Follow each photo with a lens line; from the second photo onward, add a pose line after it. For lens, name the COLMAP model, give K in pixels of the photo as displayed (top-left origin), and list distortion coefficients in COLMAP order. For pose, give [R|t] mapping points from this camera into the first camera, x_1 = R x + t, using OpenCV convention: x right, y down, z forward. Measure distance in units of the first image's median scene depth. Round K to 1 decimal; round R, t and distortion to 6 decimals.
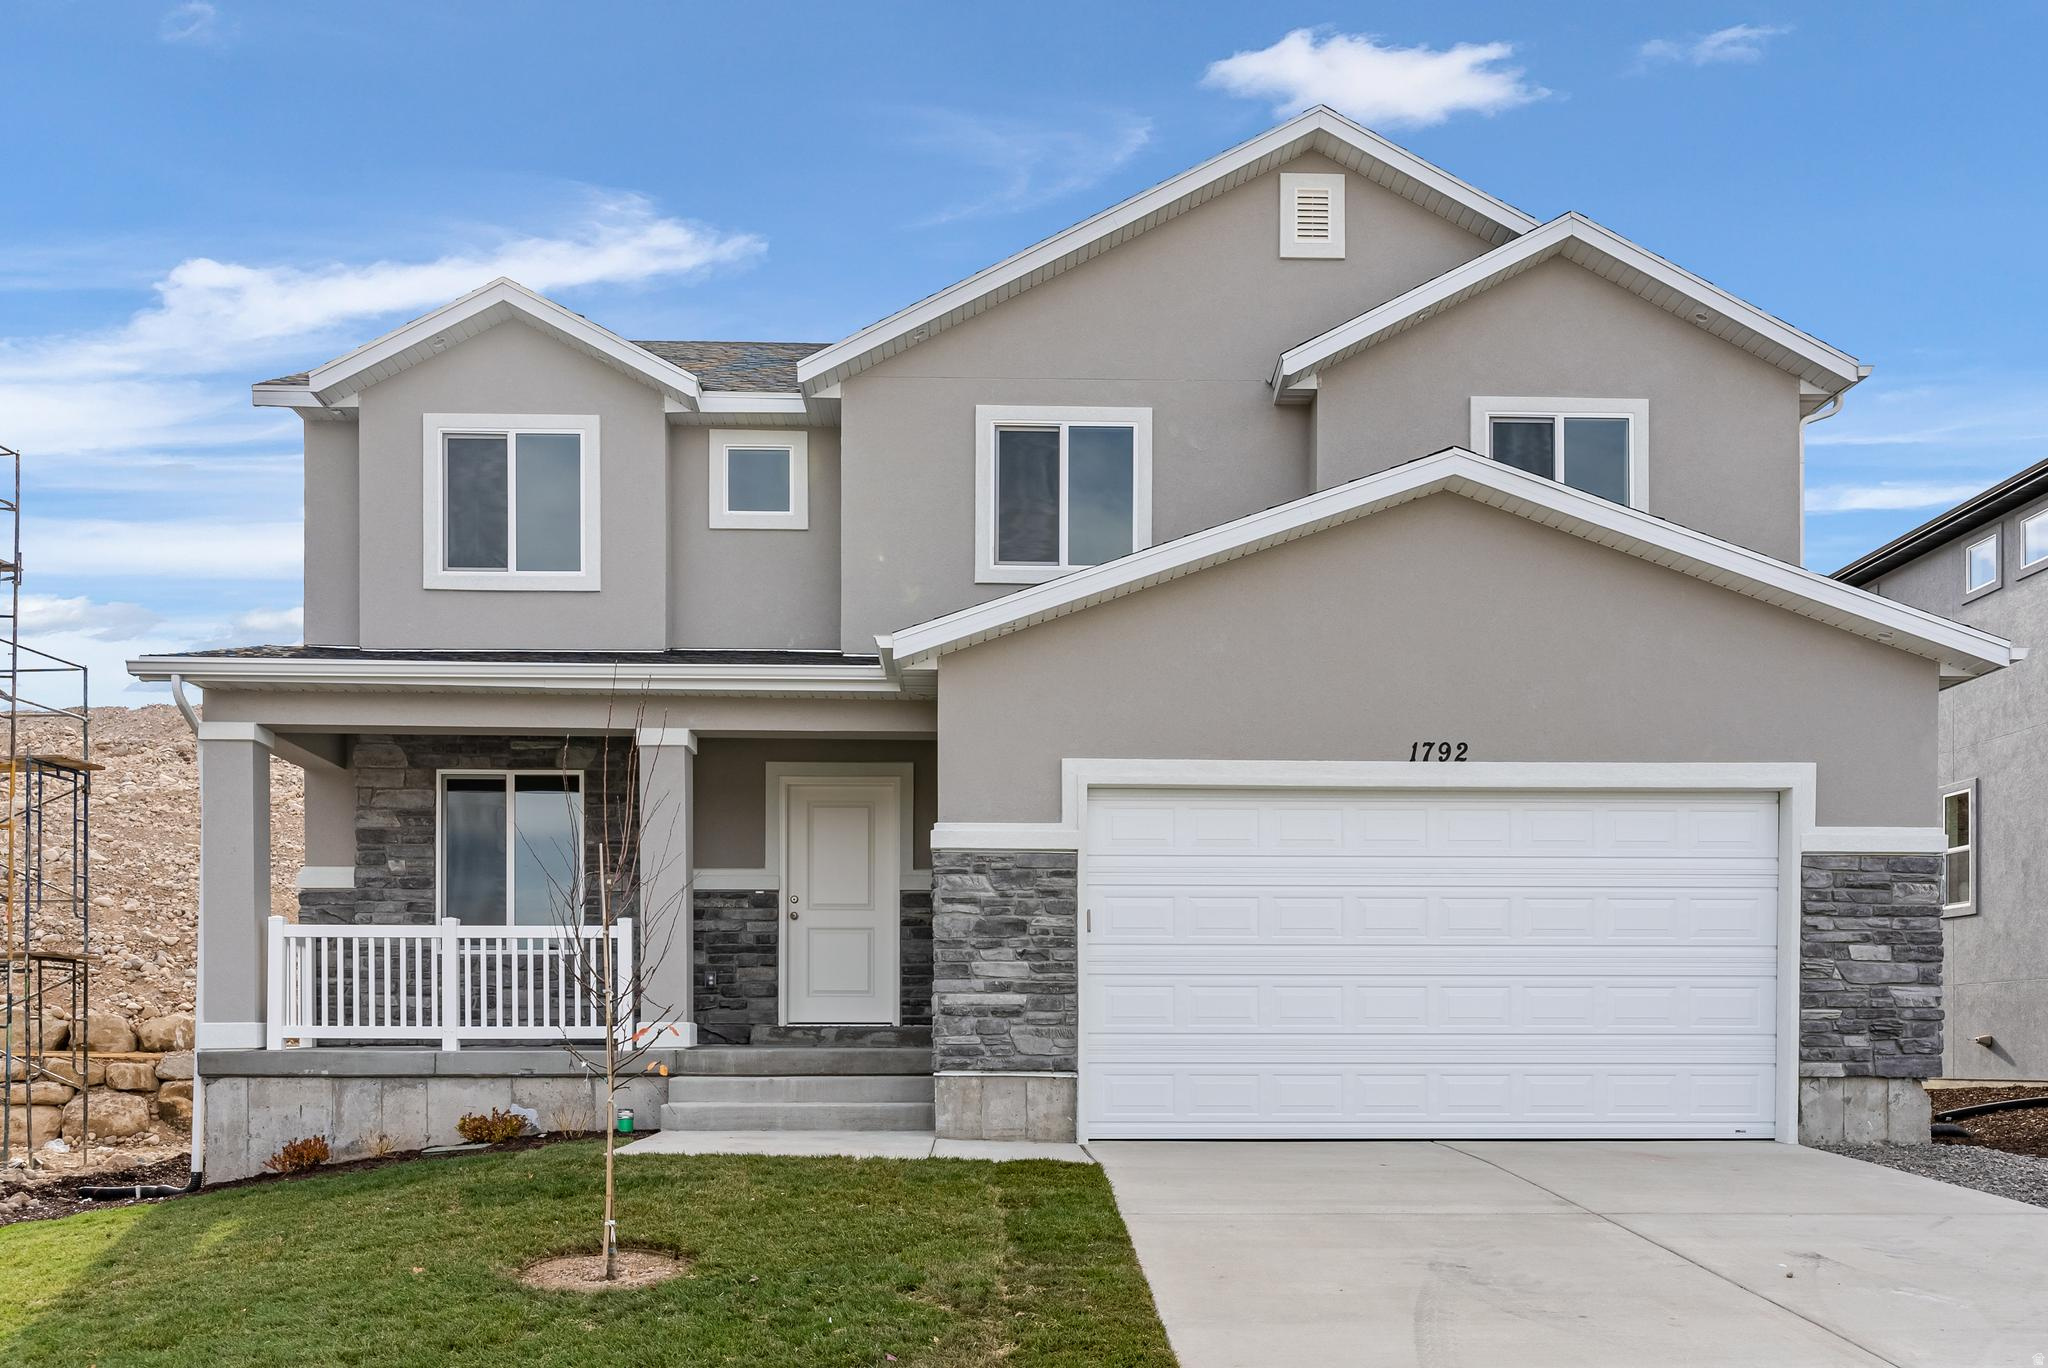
lens RADIAL K [[1650.1, 0, 1023.9], [0, 1650.1, 568.5], [0, 0, 1]] dist [-0.000117, 0.002732]
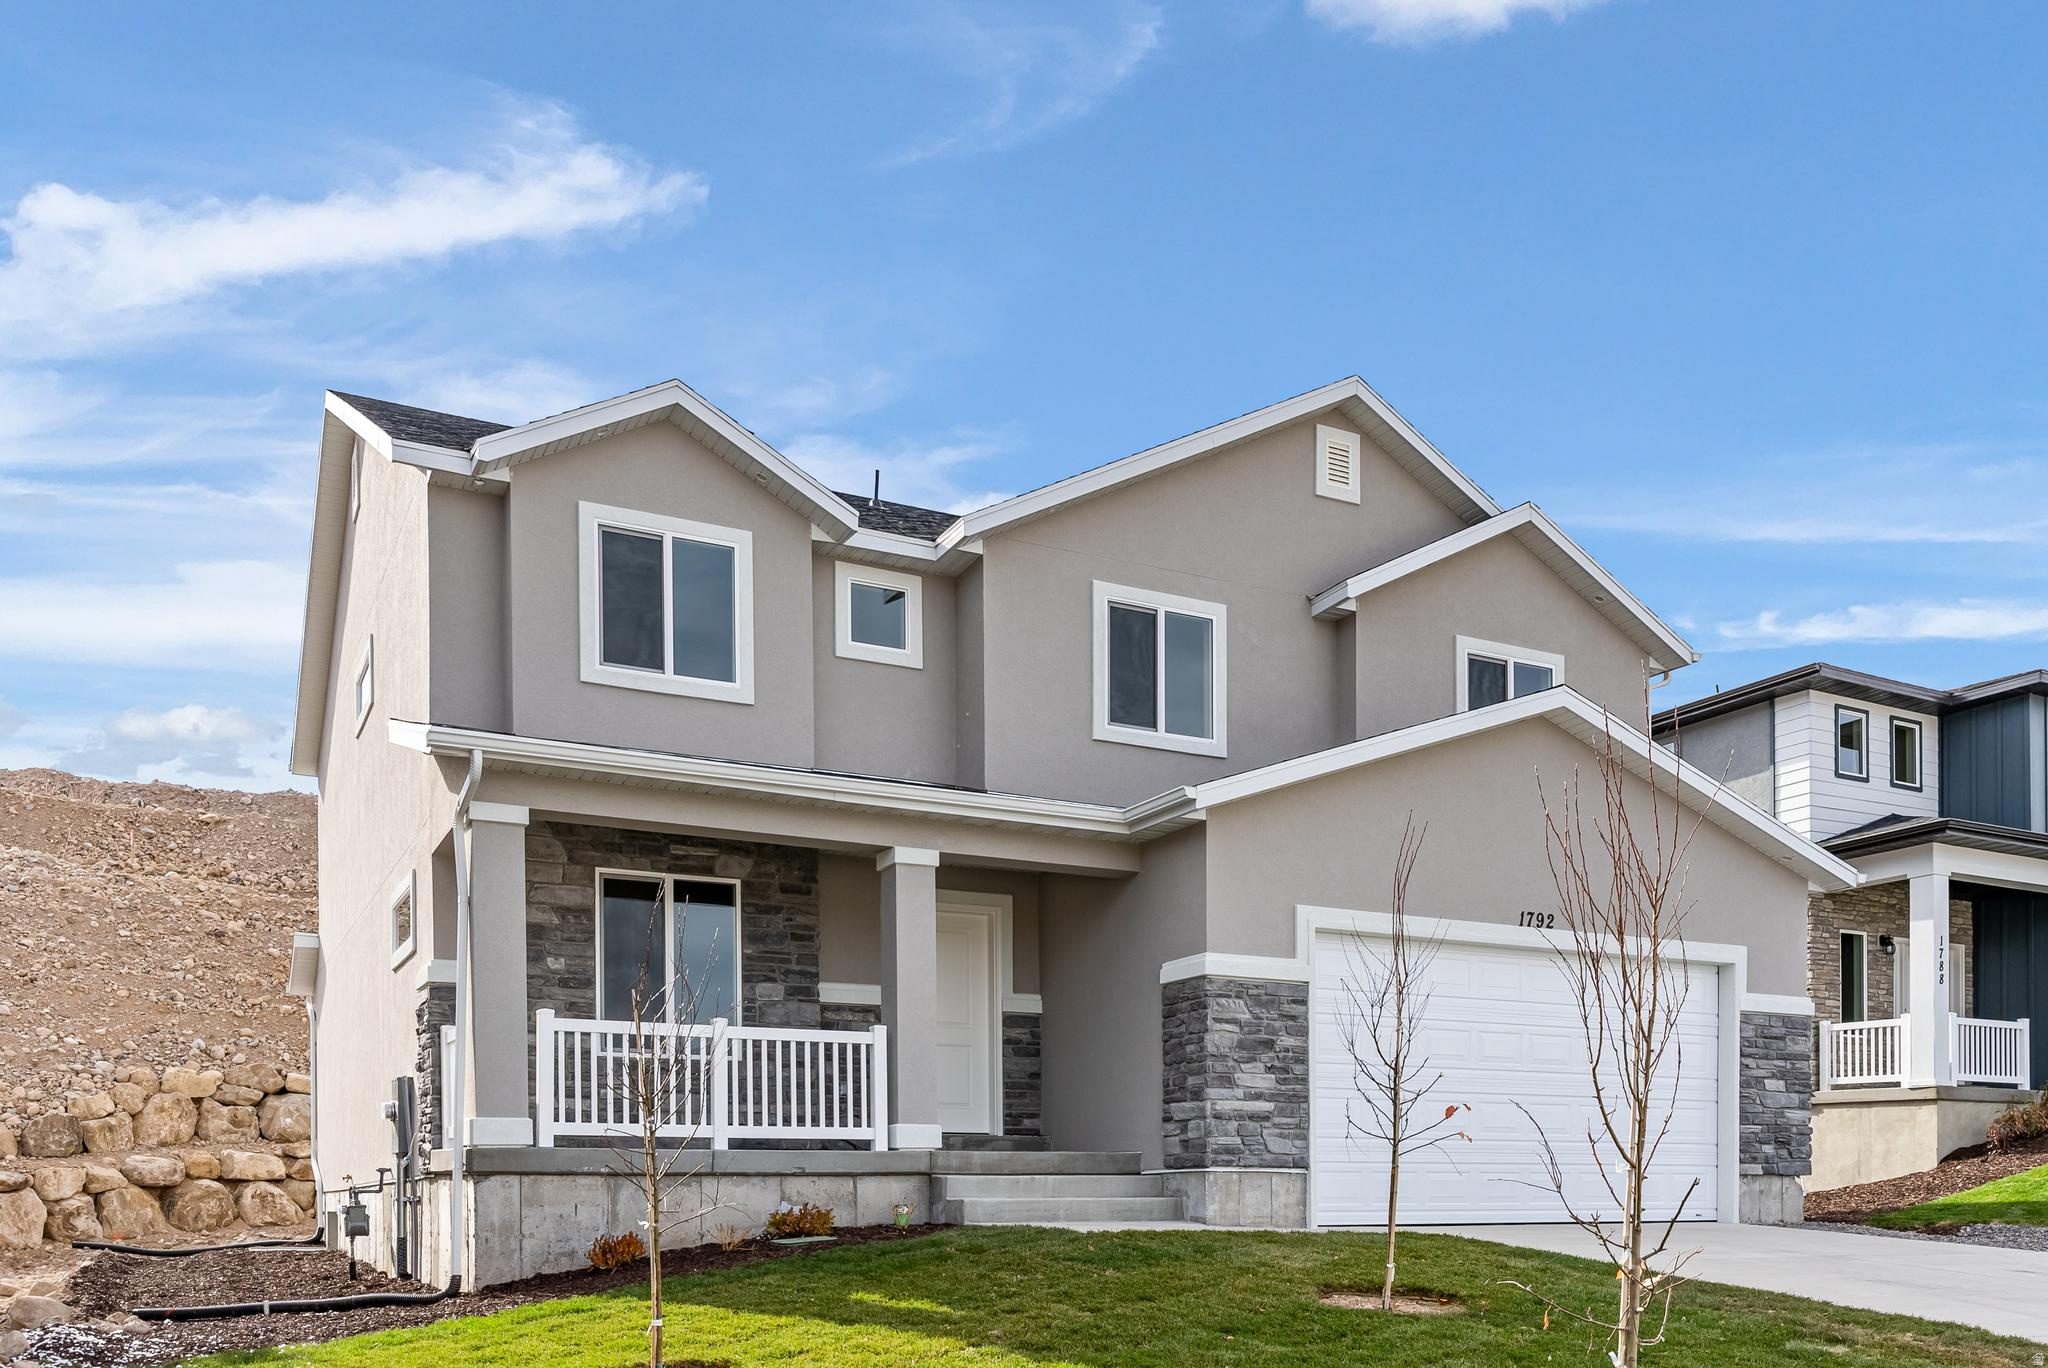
lens RADIAL K [[1650.6, 0, 1024.0], [0, 1650.6, 684.0], [0, 0, 1]] dist [0.002078, -0.001745]
pose [[0.900522, 0.126124, 0.416116, -0.639833], [-0.117080, 0.991996, -0.047299, 0.035396], [-0.418751, -0.006125, 0.908080, 0.004799]]
